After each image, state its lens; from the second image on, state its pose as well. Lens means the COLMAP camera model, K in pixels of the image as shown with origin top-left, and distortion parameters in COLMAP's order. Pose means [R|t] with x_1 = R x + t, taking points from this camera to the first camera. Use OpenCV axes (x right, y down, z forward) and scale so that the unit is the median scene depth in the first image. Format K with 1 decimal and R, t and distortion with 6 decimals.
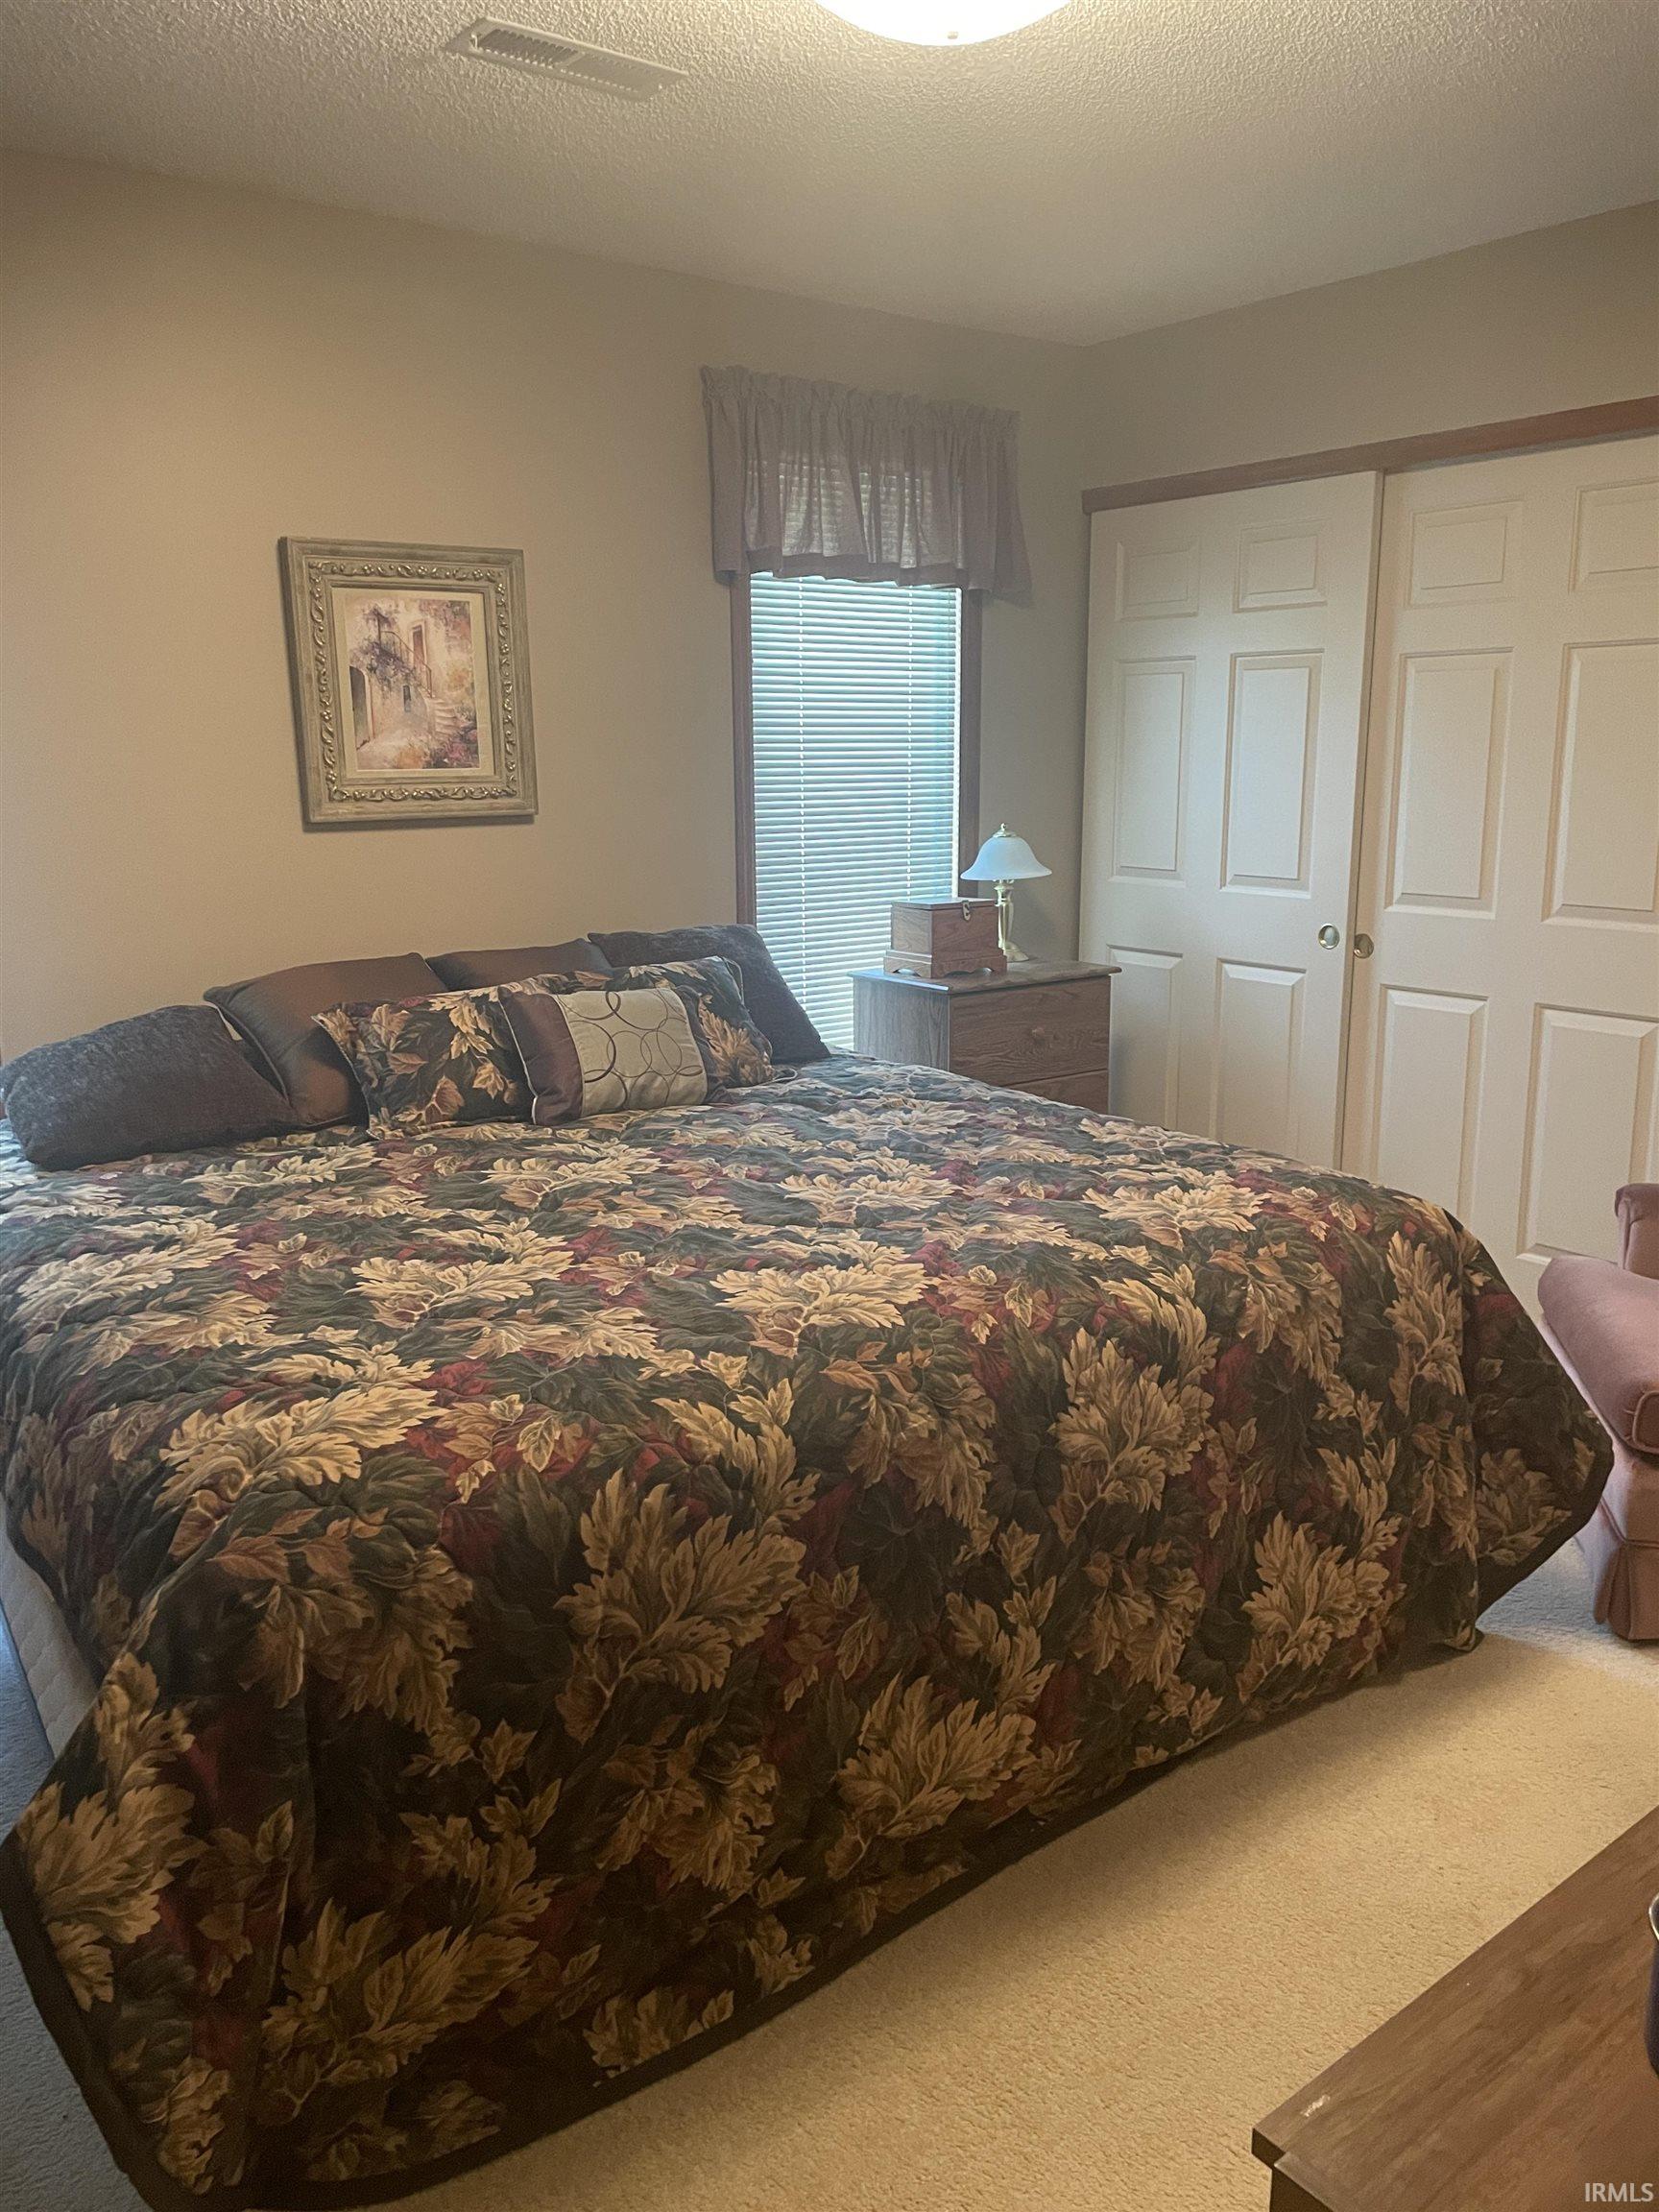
lens RADIAL K [[1666.4, 0, 842.2], [0, 1666.4, 1114.2], [0, 0, 1]] dist [0.058601, -0.000886]
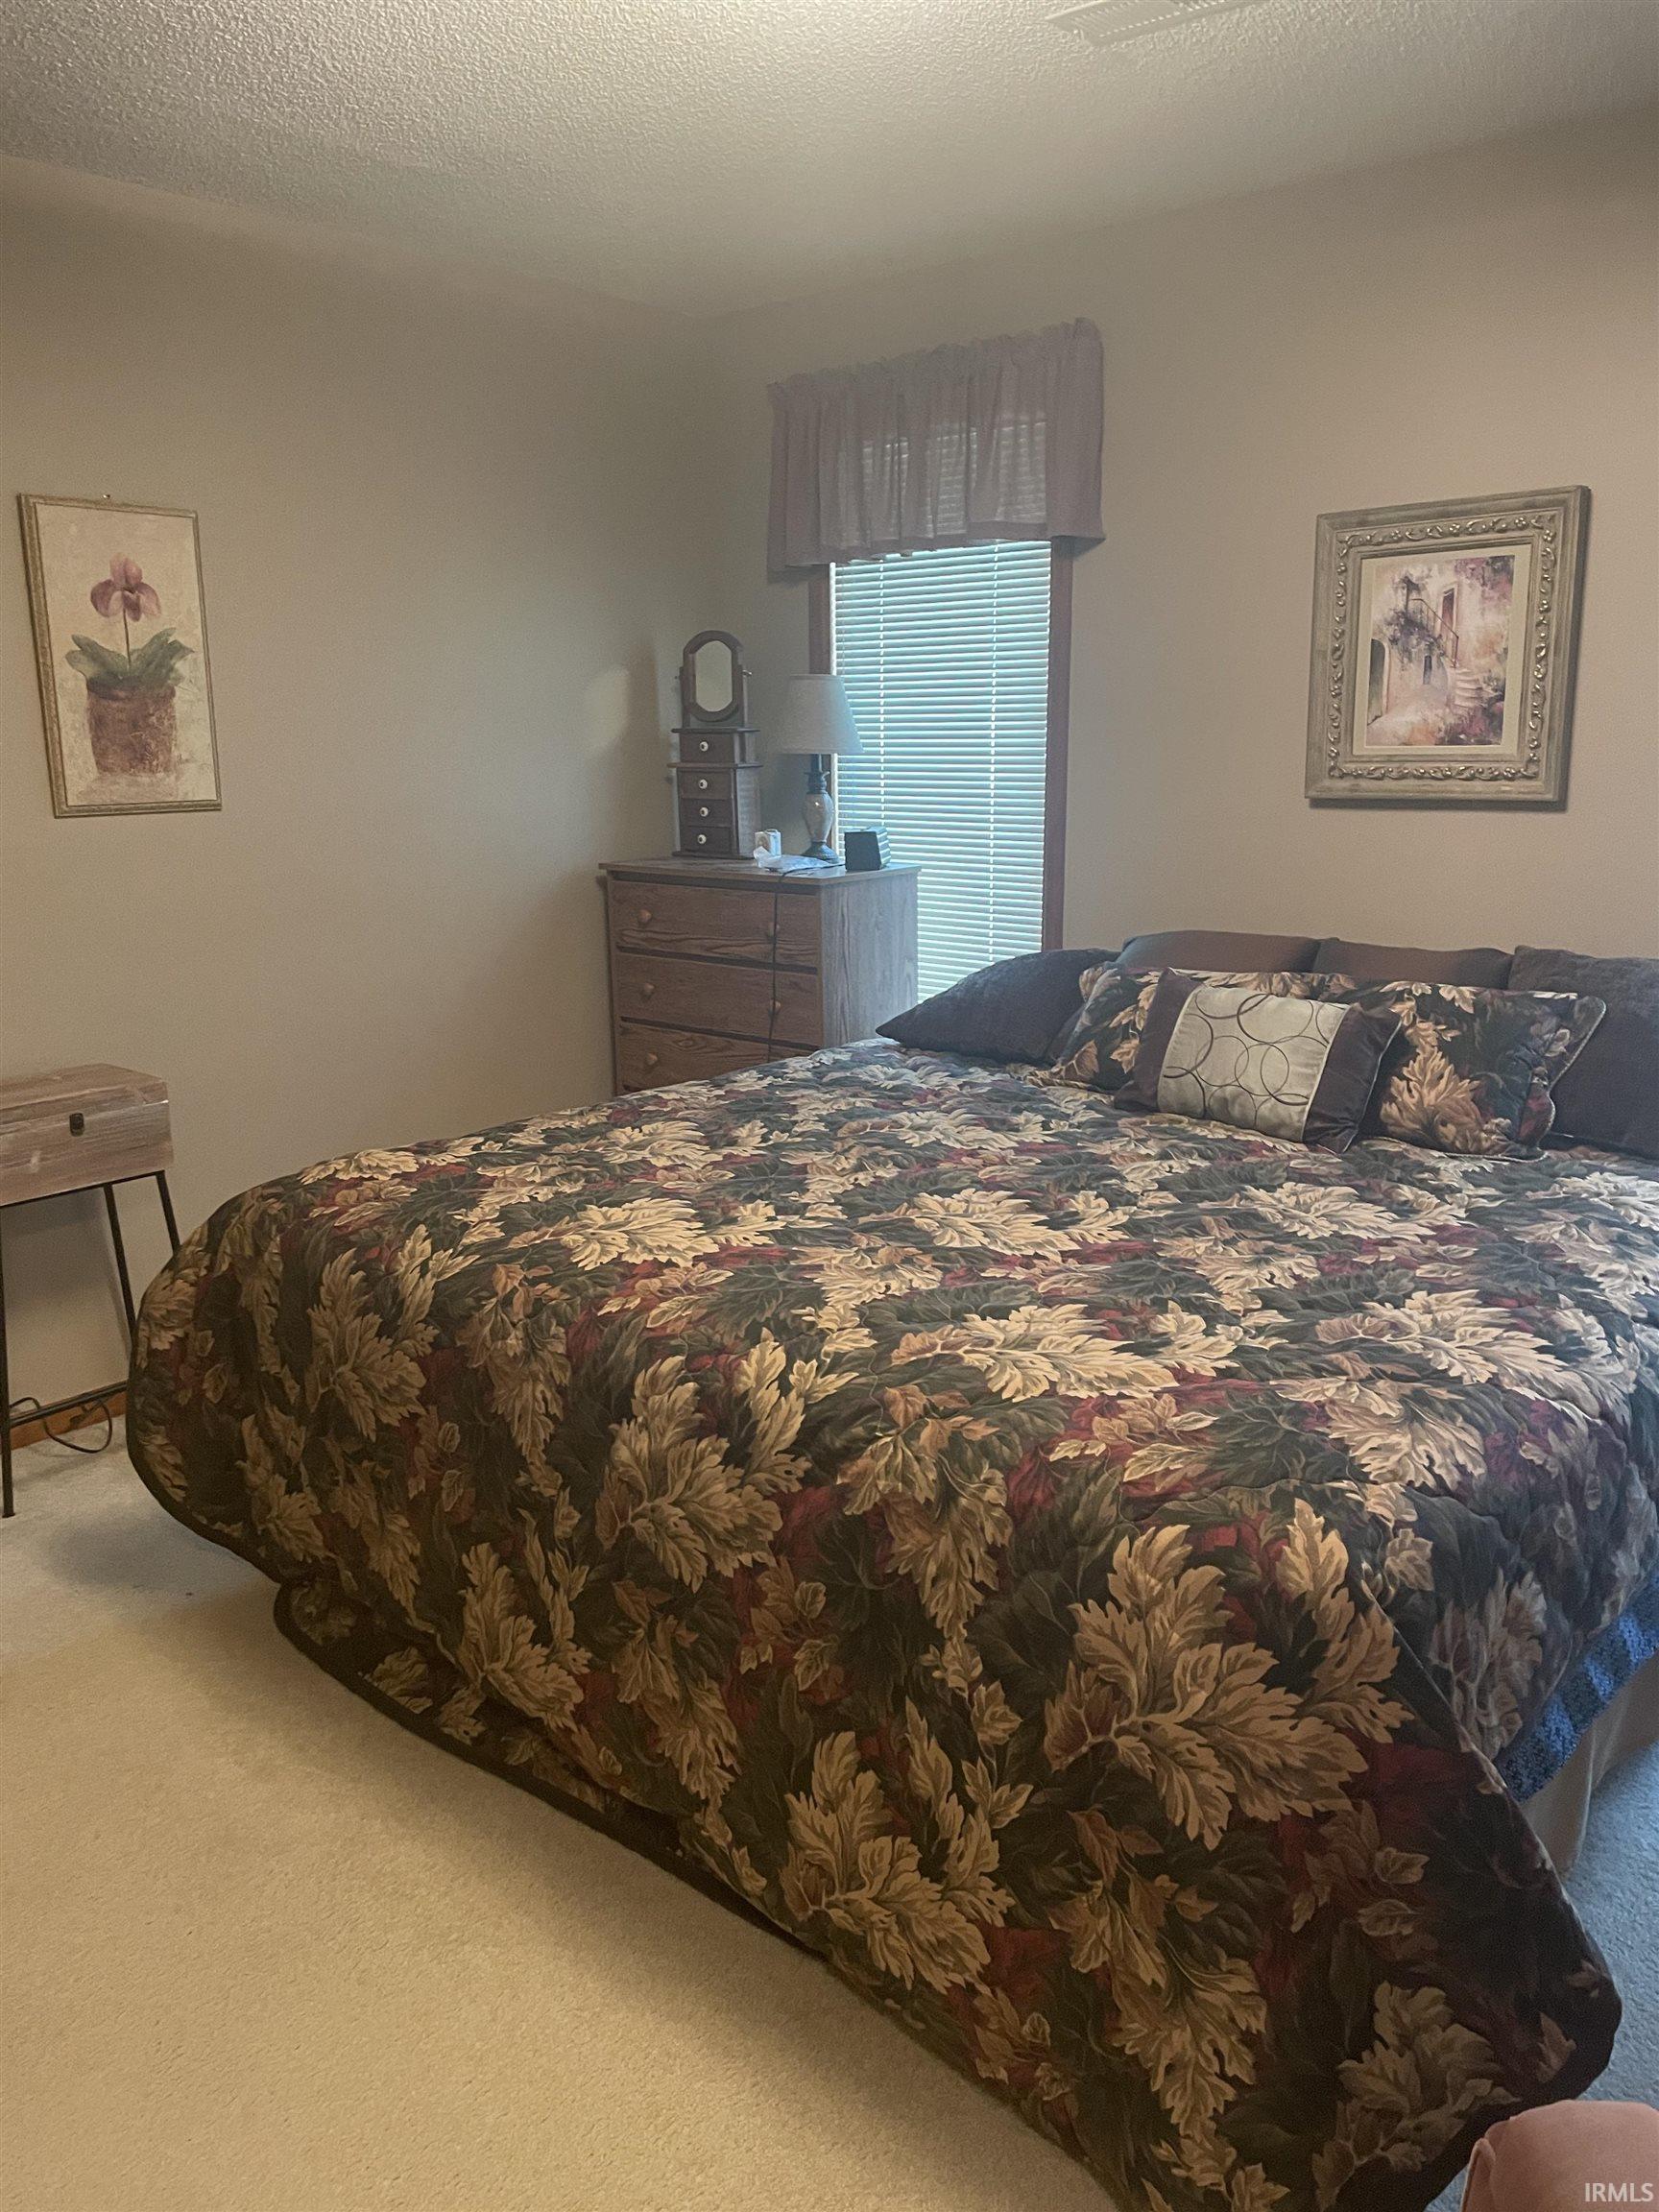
lens RADIAL K [[1666.4, 0, 842.4], [0, 1666.4, 1096.9], [0, 0, 1]] dist [0.058601, -0.000886]
pose [[0.209705, 0.221121, -0.952433, 0.624463], [-0.209286, 0.961668, 0.177185, -0.120115], [0.955104, 0.162174, 0.247944, 0.508354]]
